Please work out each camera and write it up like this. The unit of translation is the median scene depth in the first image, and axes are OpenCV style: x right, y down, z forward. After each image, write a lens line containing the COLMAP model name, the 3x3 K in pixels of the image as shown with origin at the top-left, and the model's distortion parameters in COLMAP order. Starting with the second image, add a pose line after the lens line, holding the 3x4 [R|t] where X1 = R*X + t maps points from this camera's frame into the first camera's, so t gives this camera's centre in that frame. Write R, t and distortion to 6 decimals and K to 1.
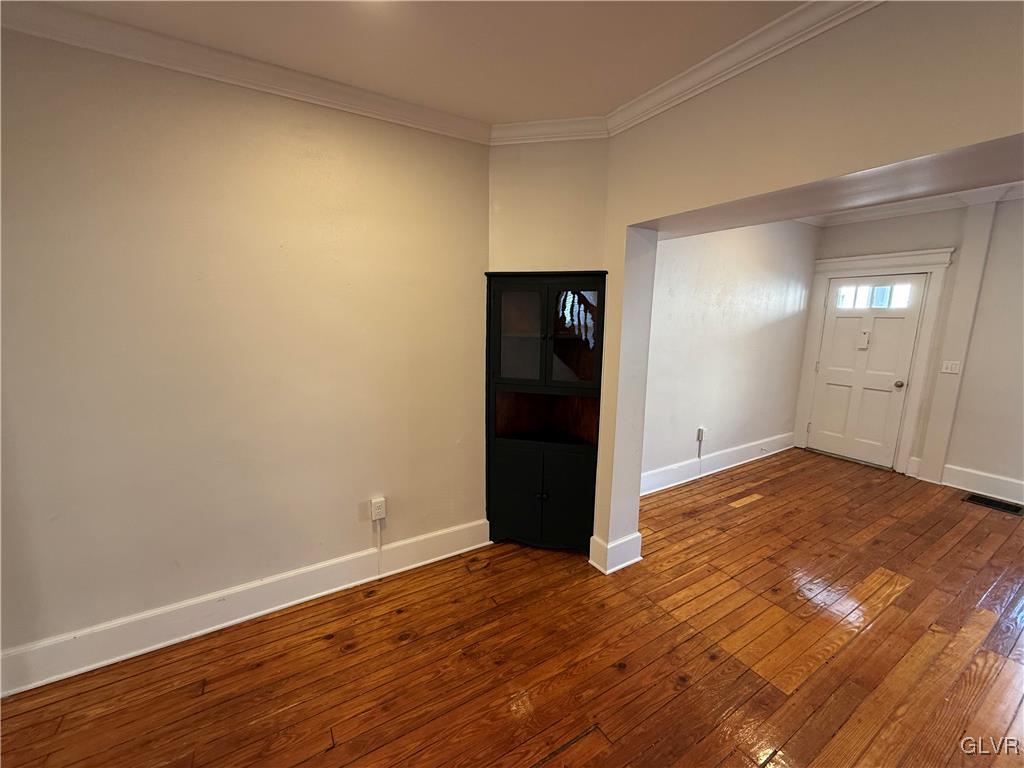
lens RADIAL K [[407.9, 0, 510.9], [0, 407.9, 384.4], [0, 0, 1]] dist [0.000265, -0.000155]
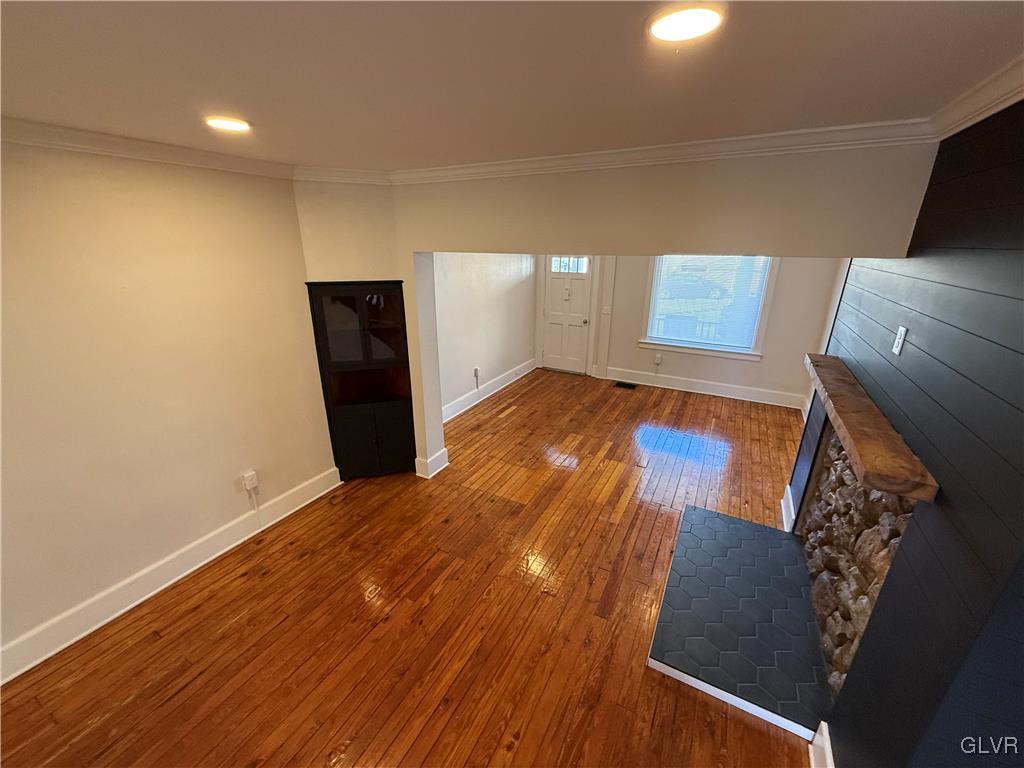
lens RADIAL K [[407.9, 0, 510.9], [0, 407.9, 384.4], [0, 0, 1]] dist [0.000265, -0.000155]
pose [[0.865403, -0.173964, 0.469908, -0.145208], [0.092823, 0.977225, 0.190829, -0.134785], [-0.492404, -0.121526, 0.861841, -0.397406]]
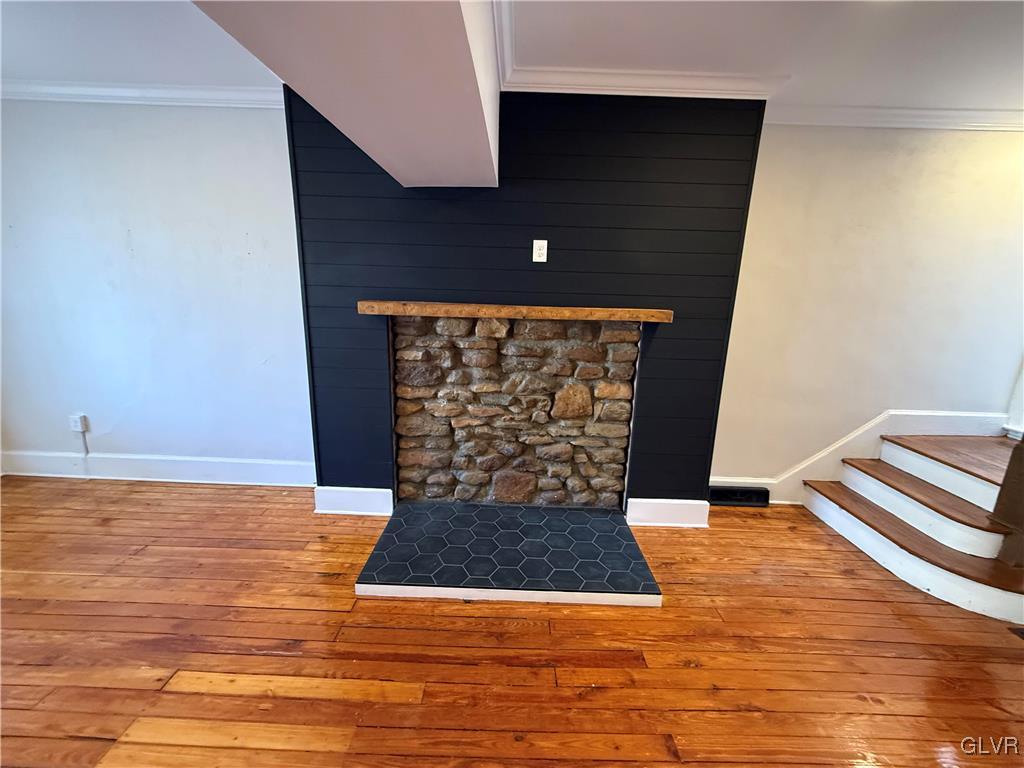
lens RADIAL K [[407.9, 0, 510.9], [0, 407.9, 384.4], [0, 0, 1]] dist [0.000265, -0.000155]
pose [[-0.849567, -0.156945, 0.503591, 0.274543], [0.051177, 0.925681, 0.374827, -0.087274], [-0.524992, 0.344213, -0.778396, 0.647681]]
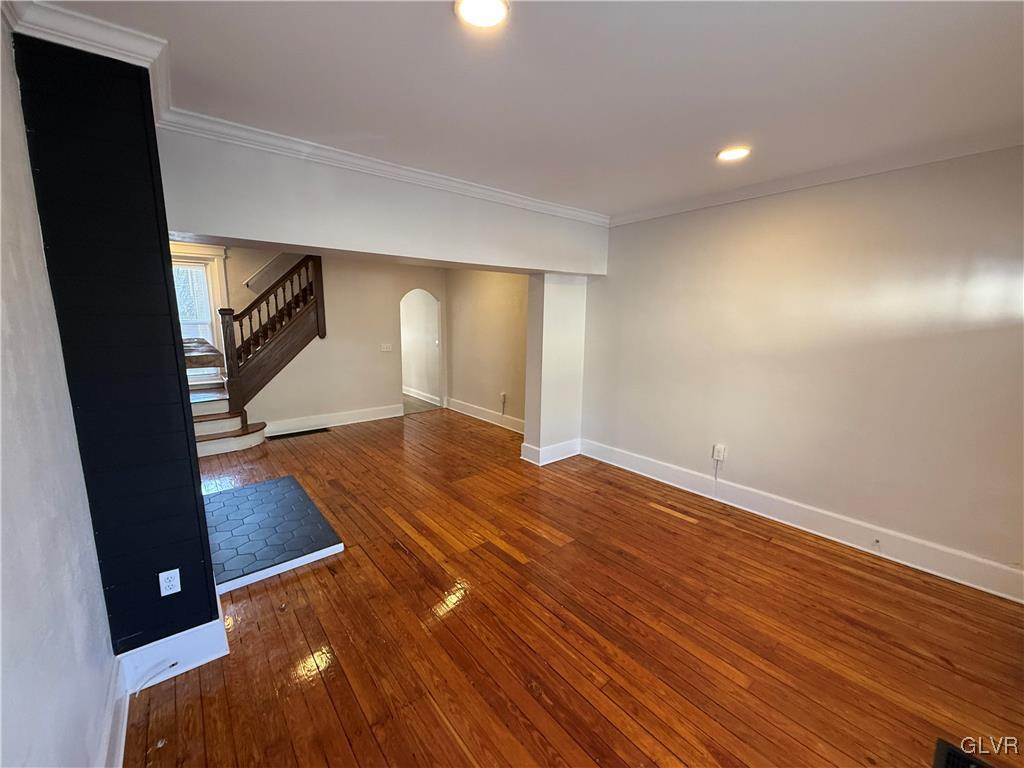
lens RADIAL K [[407.9, 0, 510.9], [0, 407.9, 384.4], [0, 0, 1]] dist [0.000265, -0.000155]
pose [[0.149730, 0.156568, -0.976252, 1.806700], [-0.176557, 0.975747, 0.129408, -0.090555], [0.972835, 0.152987, 0.173742, 0.520309]]
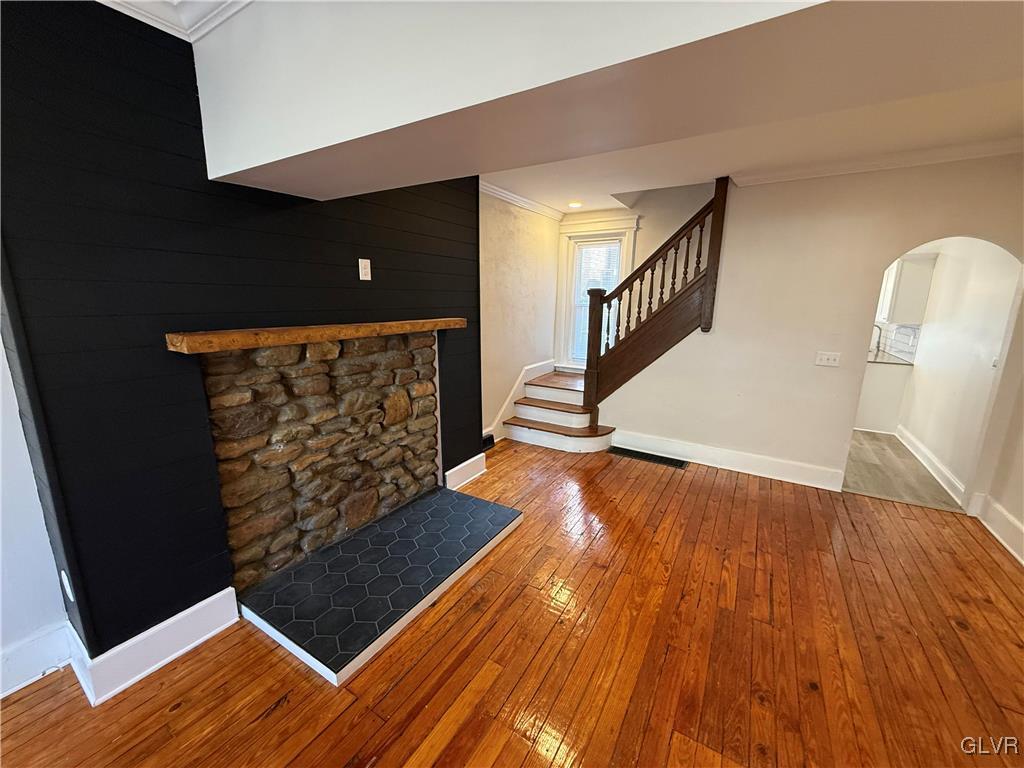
lens RADIAL K [[407.9, 0, 510.9], [0, 407.9, 384.4], [0, 0, 1]] dist [0.000265, -0.000155]
pose [[-0.887533, 0.075408, -0.454532, 0.829783], [-0.099928, 0.931530, 0.349667, -0.130565], [0.449778, 0.355761, -0.819228, 0.802860]]
